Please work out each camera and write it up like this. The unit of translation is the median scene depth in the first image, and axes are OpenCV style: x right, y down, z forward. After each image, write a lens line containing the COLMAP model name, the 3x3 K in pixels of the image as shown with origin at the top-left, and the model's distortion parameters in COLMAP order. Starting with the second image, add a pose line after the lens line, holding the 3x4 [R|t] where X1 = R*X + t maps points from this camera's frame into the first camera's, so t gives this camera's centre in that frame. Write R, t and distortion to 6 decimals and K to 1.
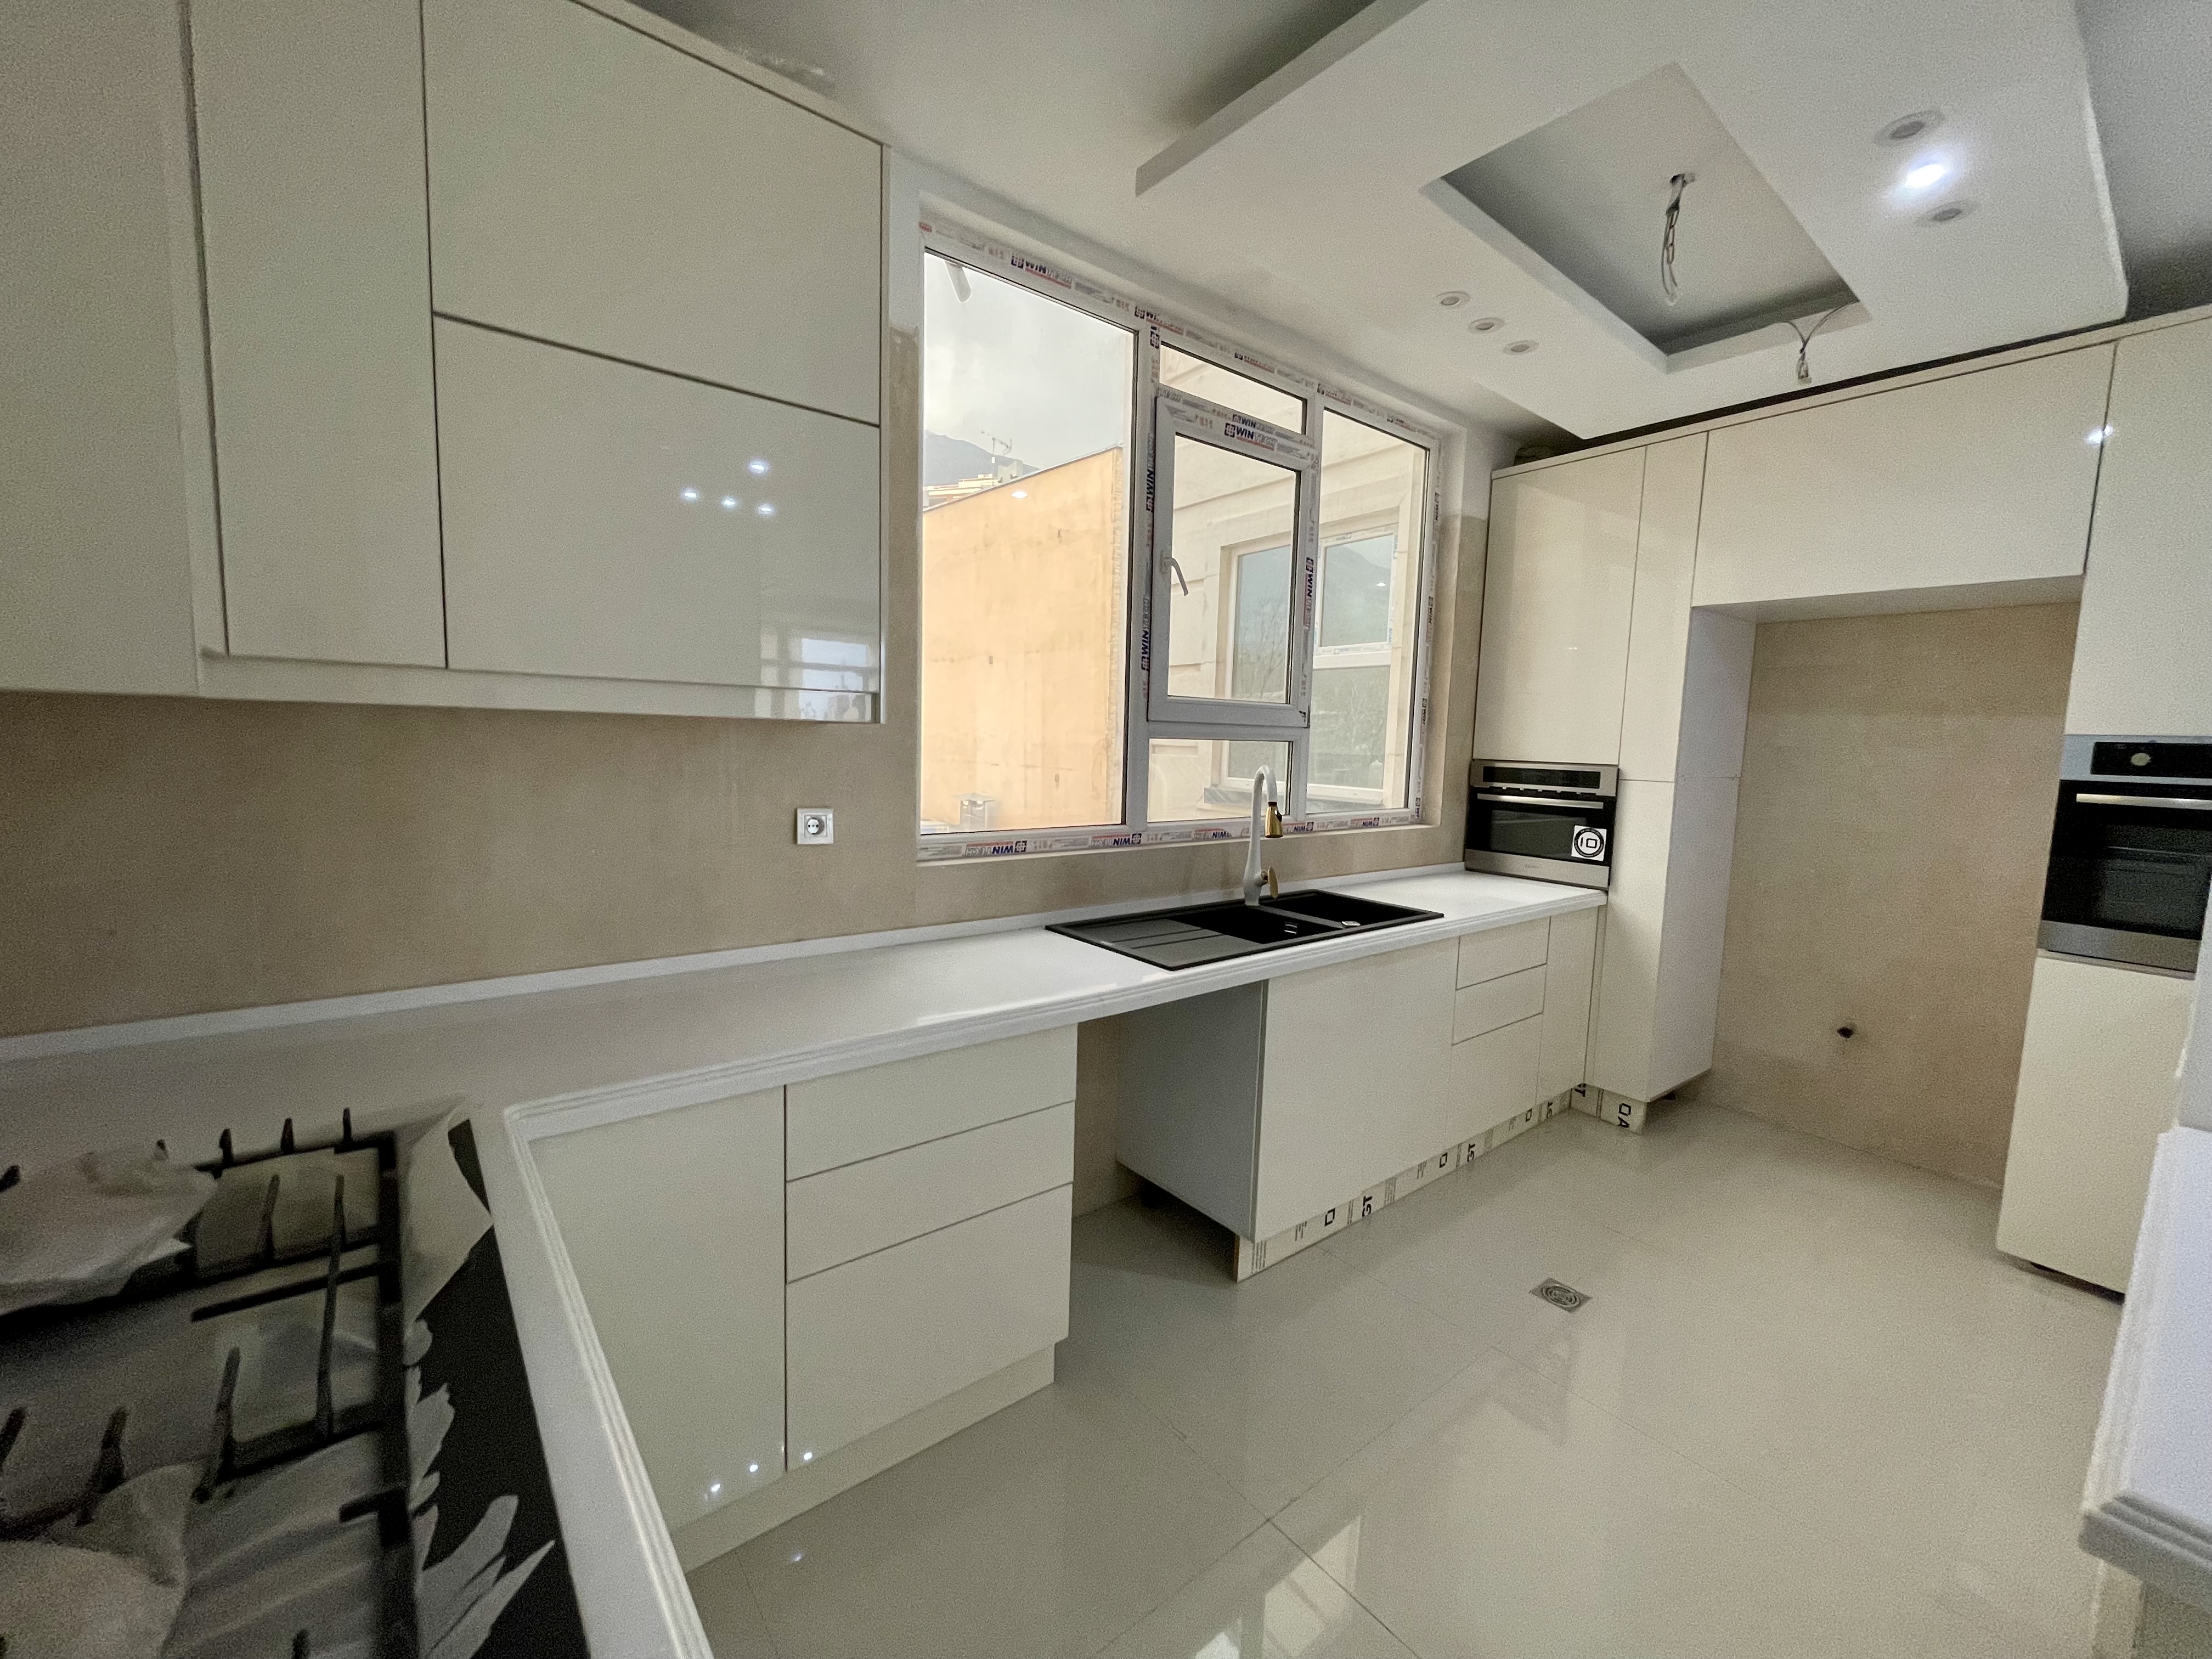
lens RADIAL K [[895.2, 0, 1107.9], [0, 895.2, 828.0], [0, 0, 1]] dist [-0.002774, -0.000607]
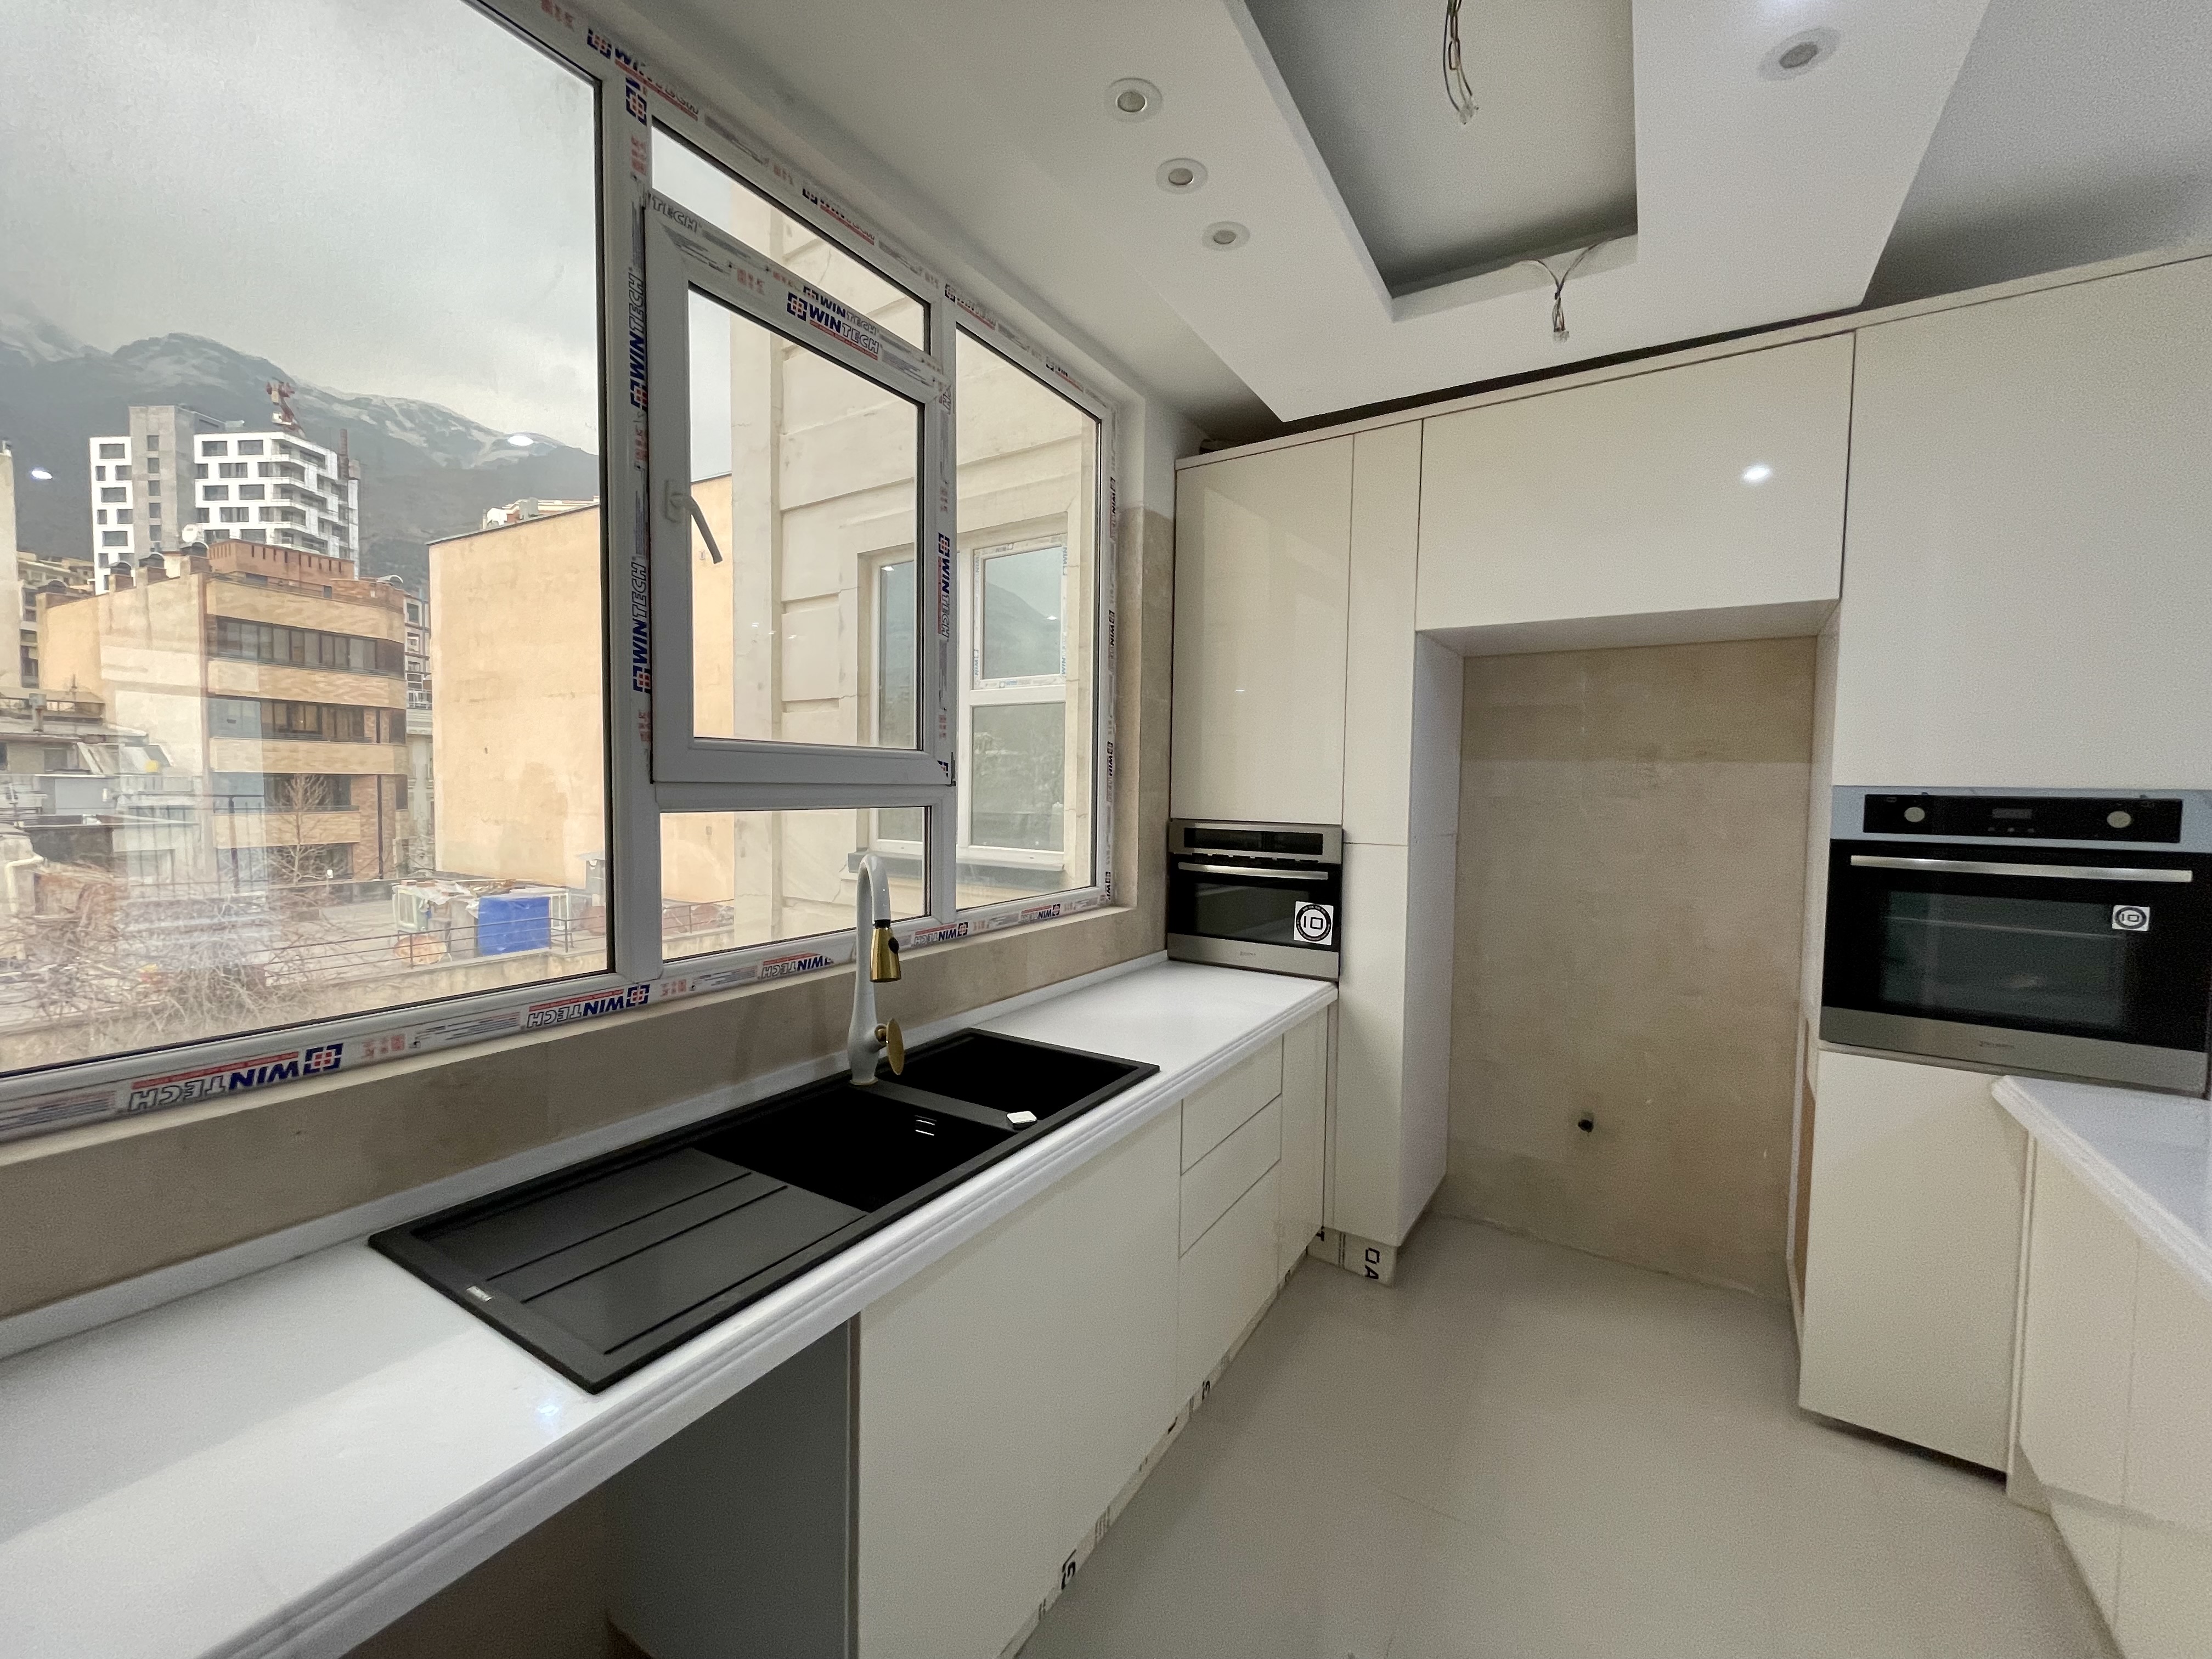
lens RADIAL K [[895.2, 0, 1101.5], [0, 895.2, 826.1], [0, 0, 1]] dist [-0.002774, -0.000607]
pose [[0.942595, -0.030110, 0.332579, 0.109120], [0.046391, 0.998077, -0.041121, -0.050943], [-0.330701, 0.054189, 0.942179, 0.344159]]
